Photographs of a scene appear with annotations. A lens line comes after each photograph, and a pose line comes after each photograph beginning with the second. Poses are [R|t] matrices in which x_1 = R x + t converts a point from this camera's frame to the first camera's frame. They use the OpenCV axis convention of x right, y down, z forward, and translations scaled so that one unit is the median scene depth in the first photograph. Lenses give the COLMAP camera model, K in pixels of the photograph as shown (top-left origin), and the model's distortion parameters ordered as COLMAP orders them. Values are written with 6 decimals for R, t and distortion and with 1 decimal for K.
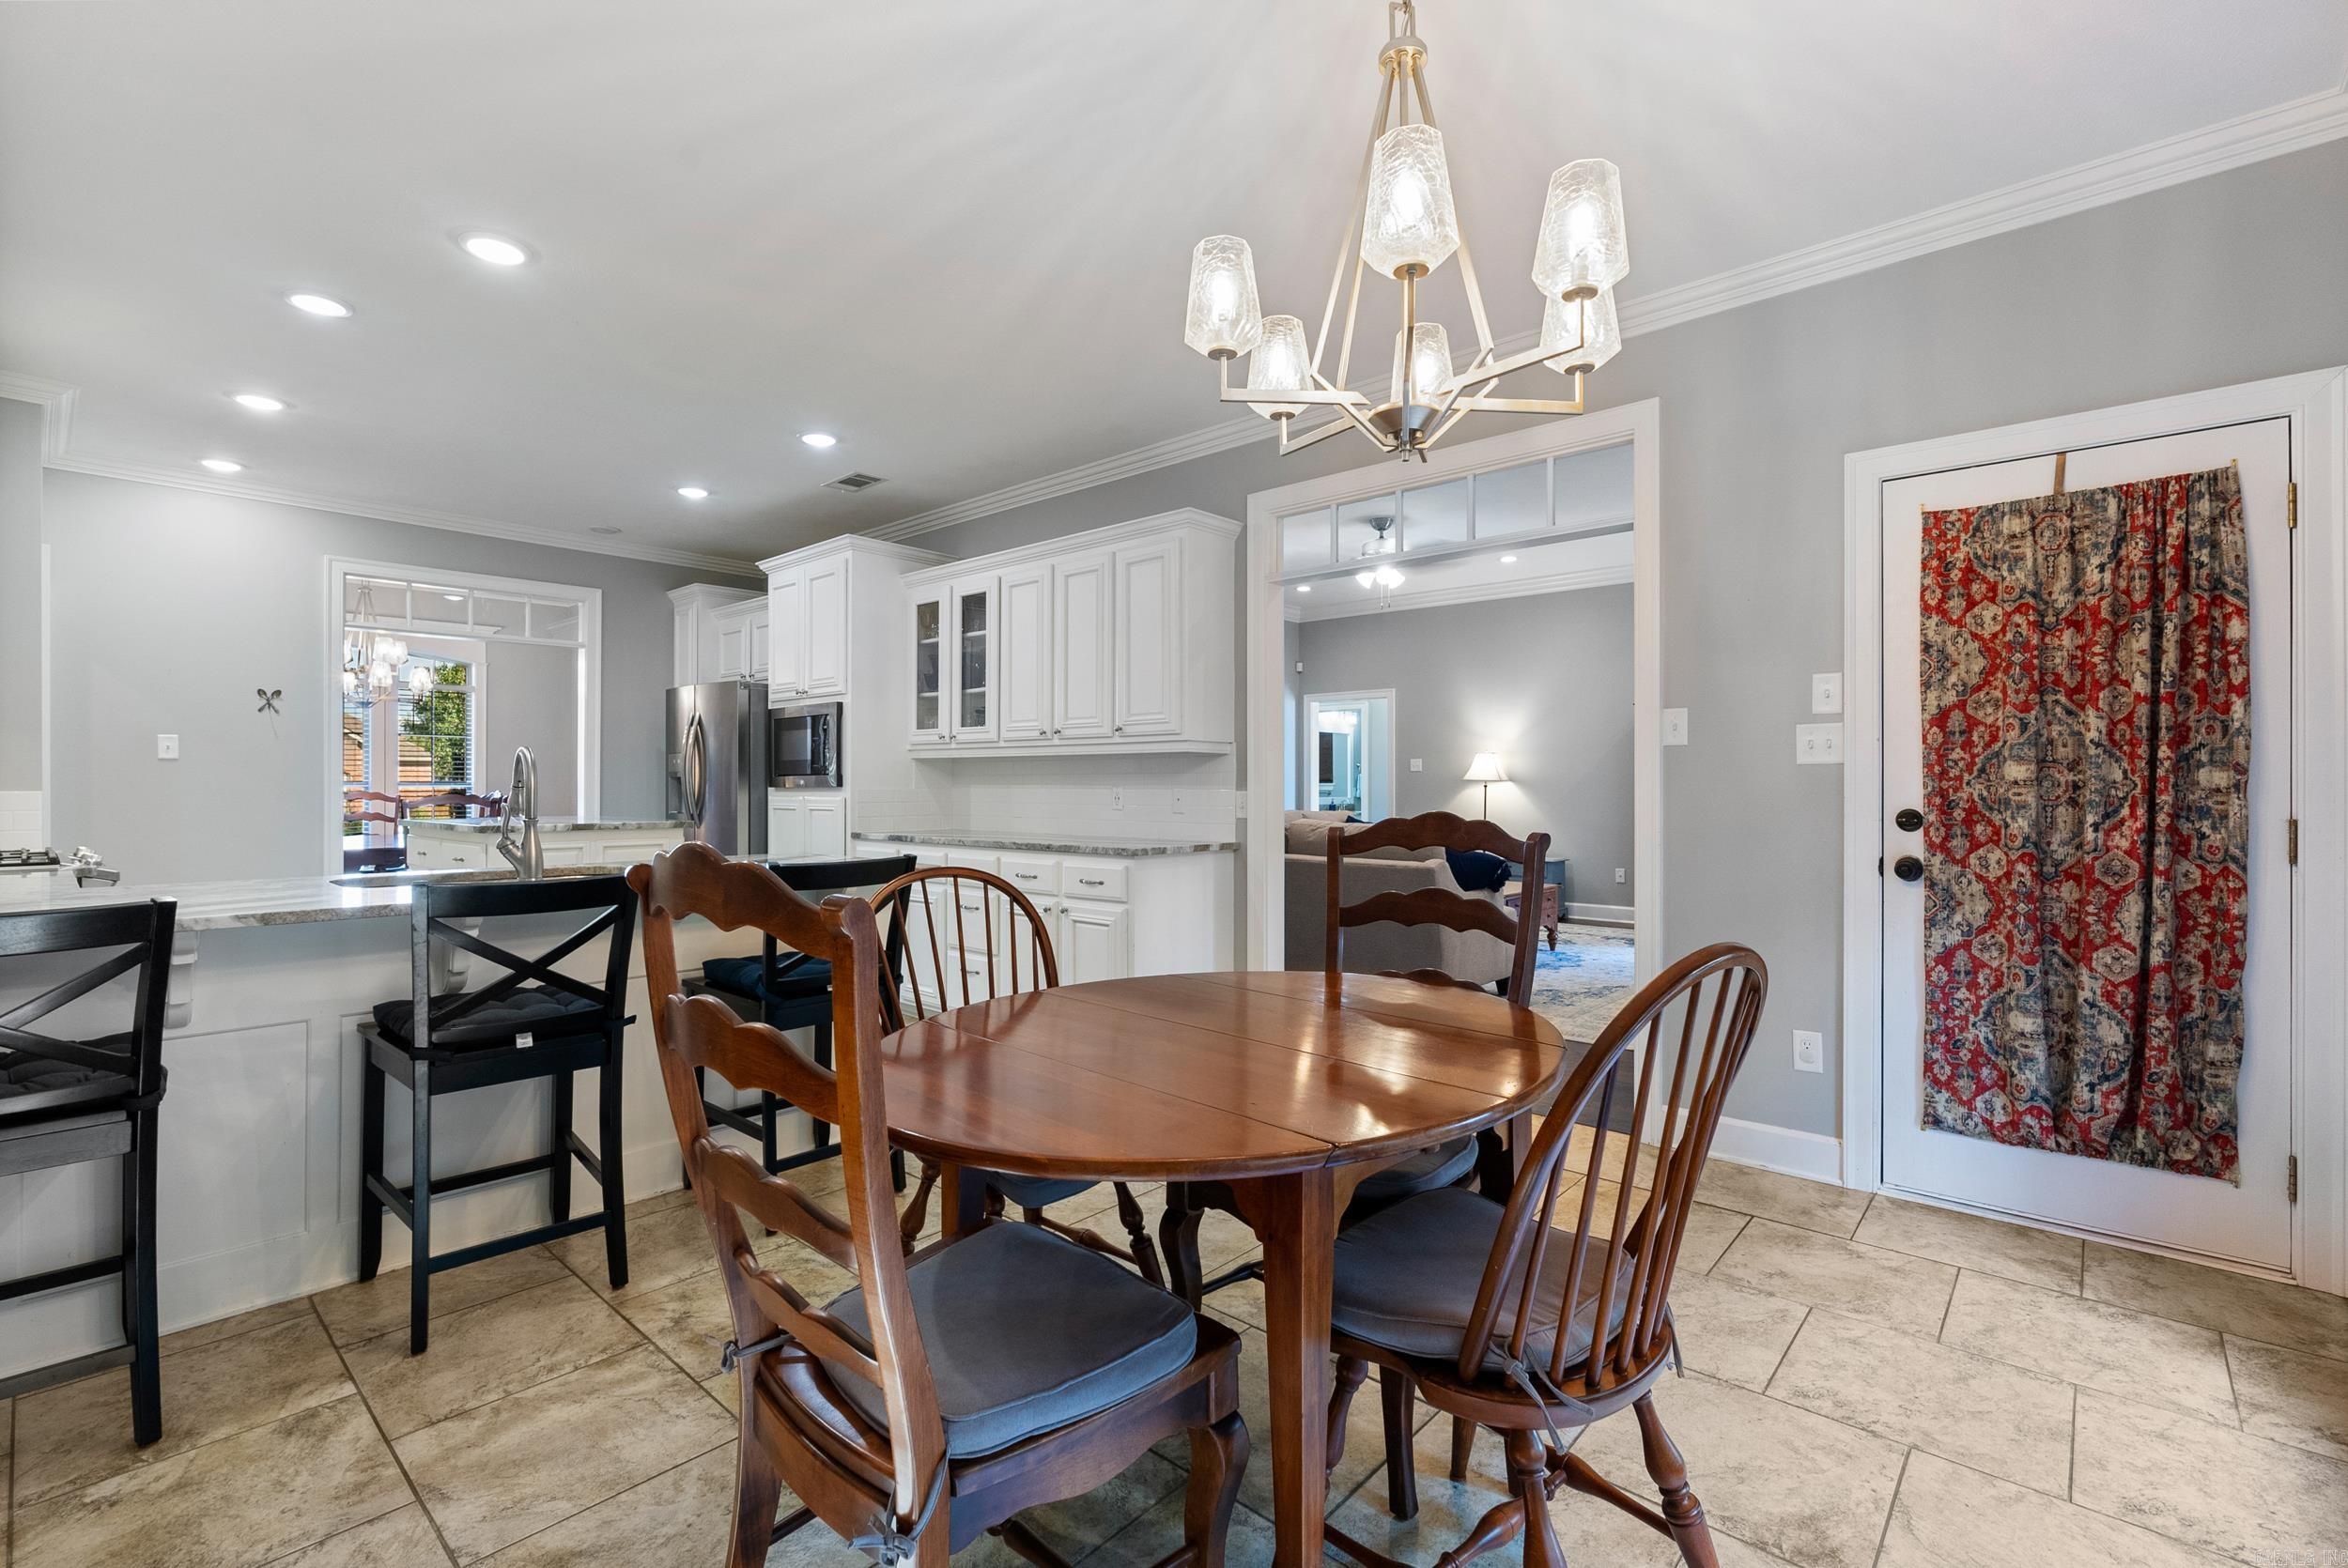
lens RADIAL K [[1040.2, 0, 1175.9], [0, 1040.2, 780.3], [0, 0, 1]] dist [-0.008211, 0.001945]
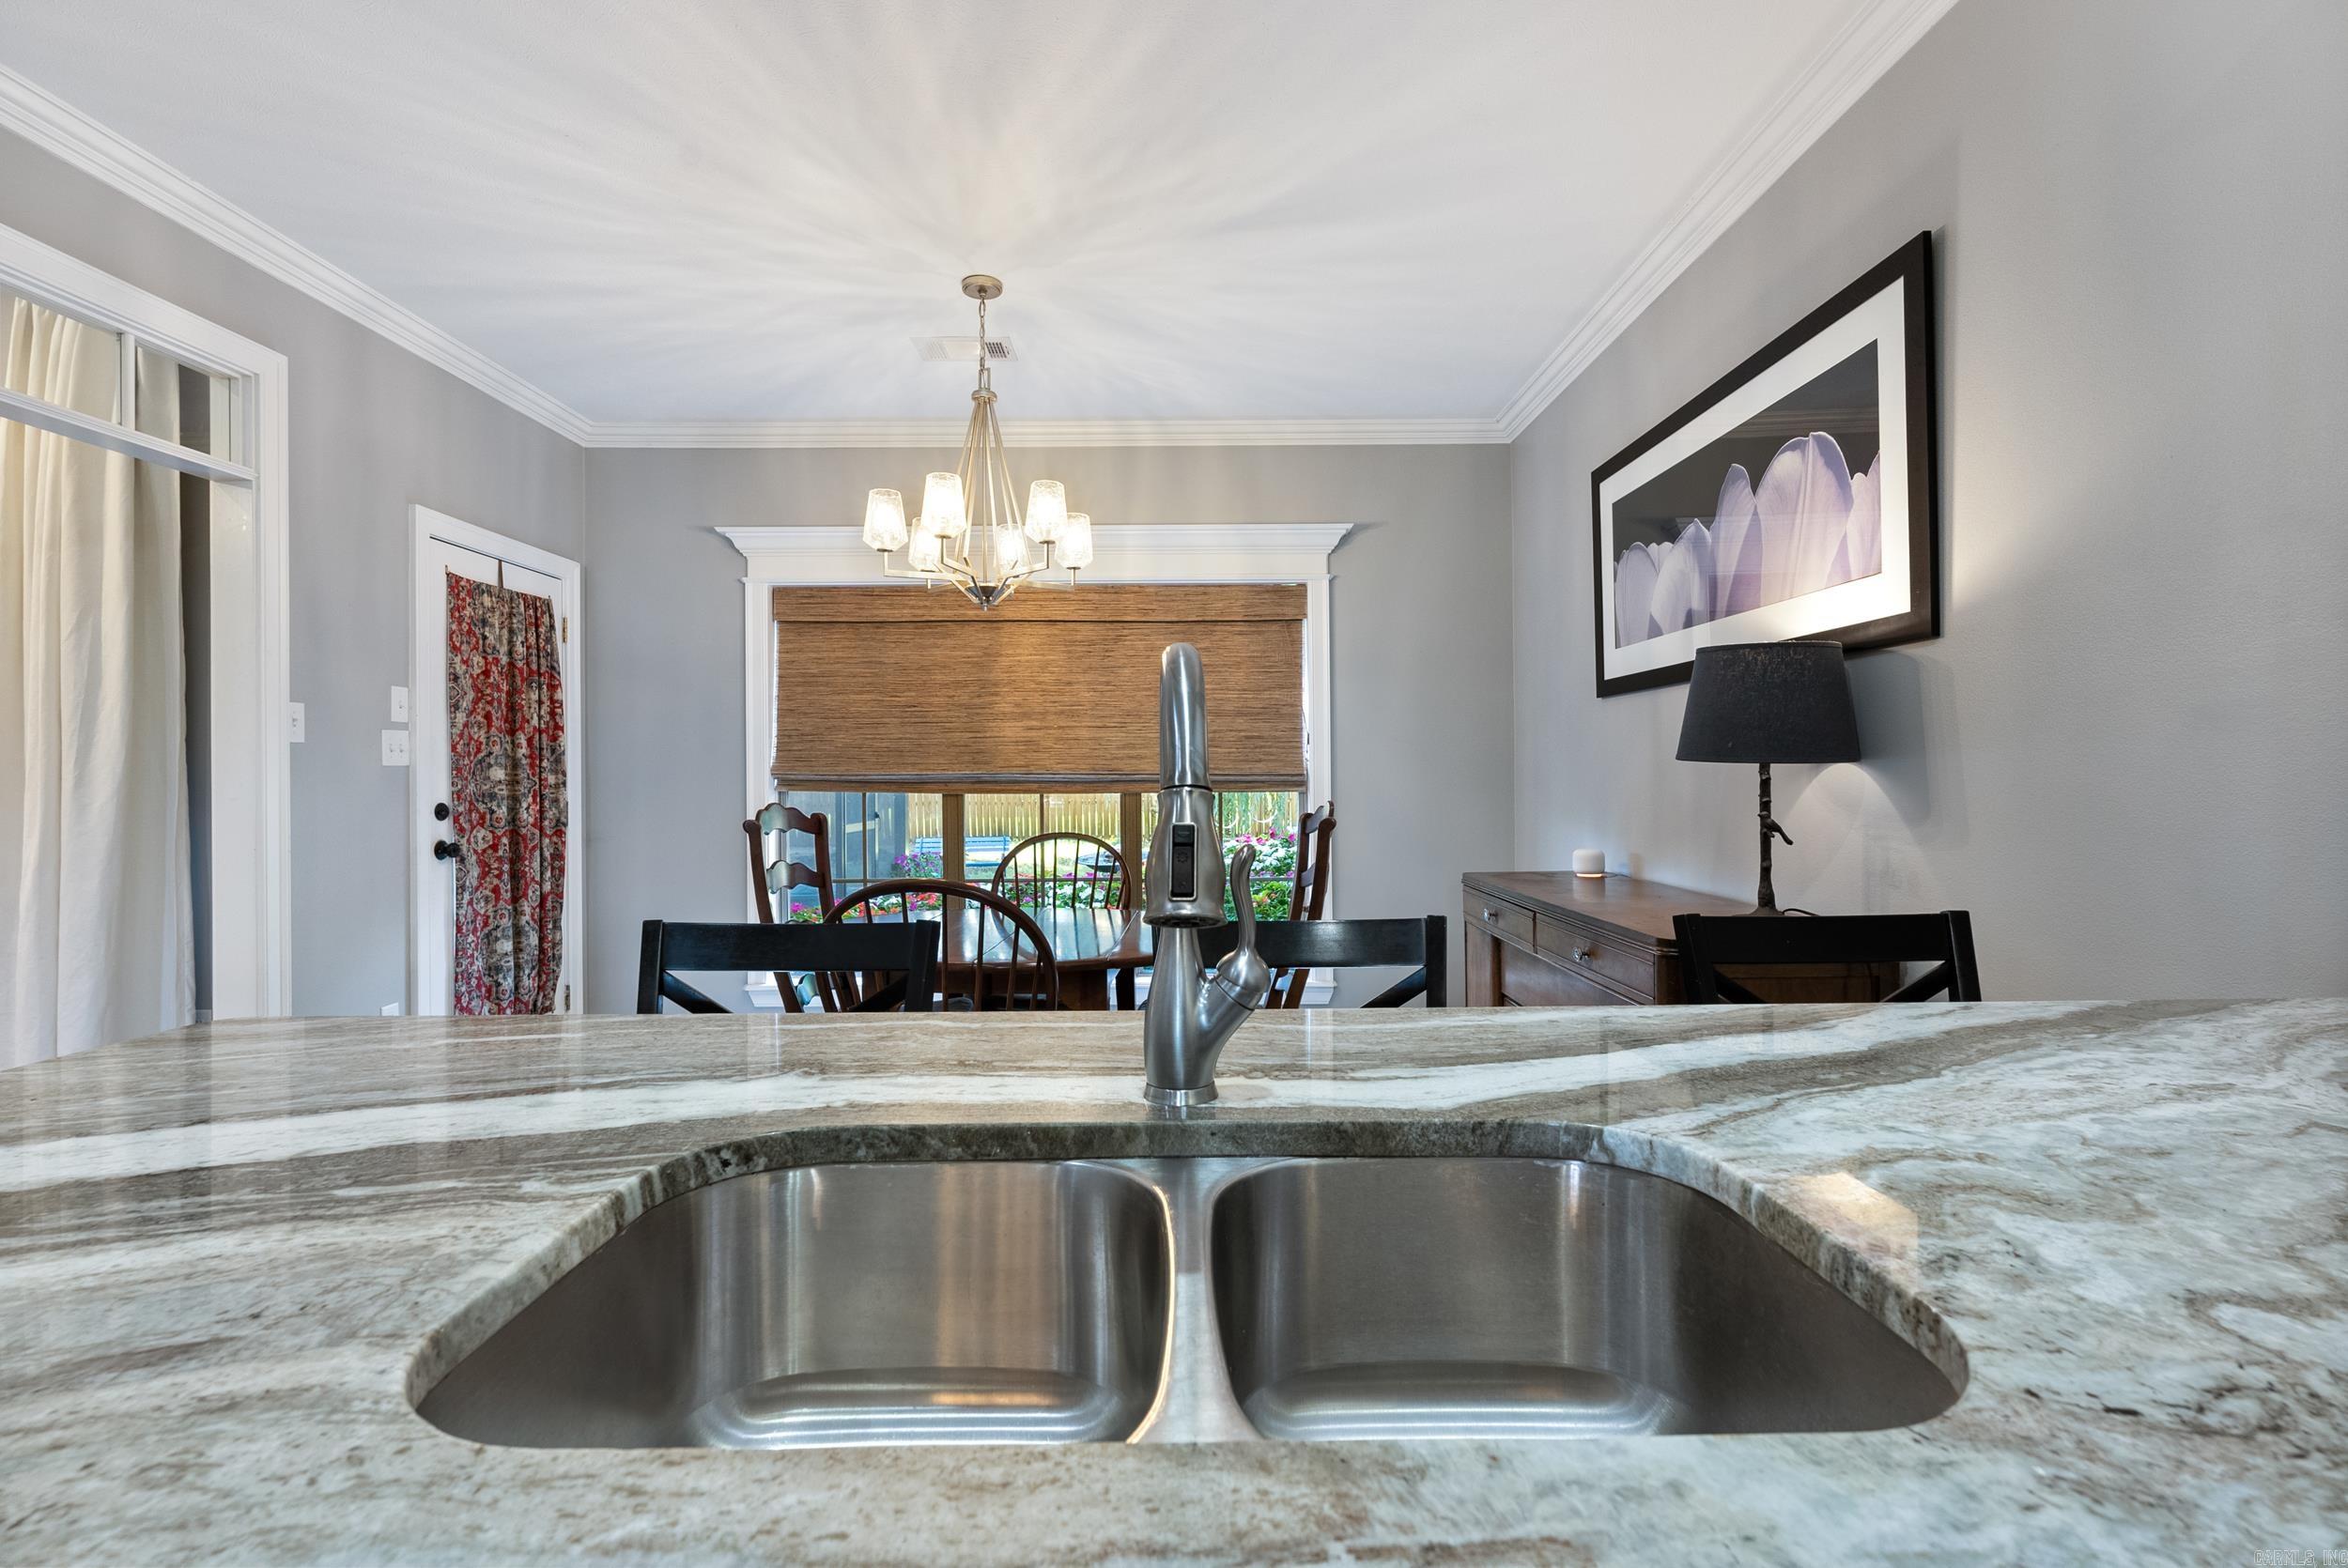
lens RADIAL K [[1040.2, 0, 1171.0], [0, 1040.2, 778.8], [0, 0, 1]] dist [-0.008211, 0.001945]
pose [[-0.665385, 0.000952, 0.746500, -0.842678], [-0.000661, 0.999998, -0.001865, 0.000138], [-0.746500, -0.001735, -0.665383, 1.194280]]
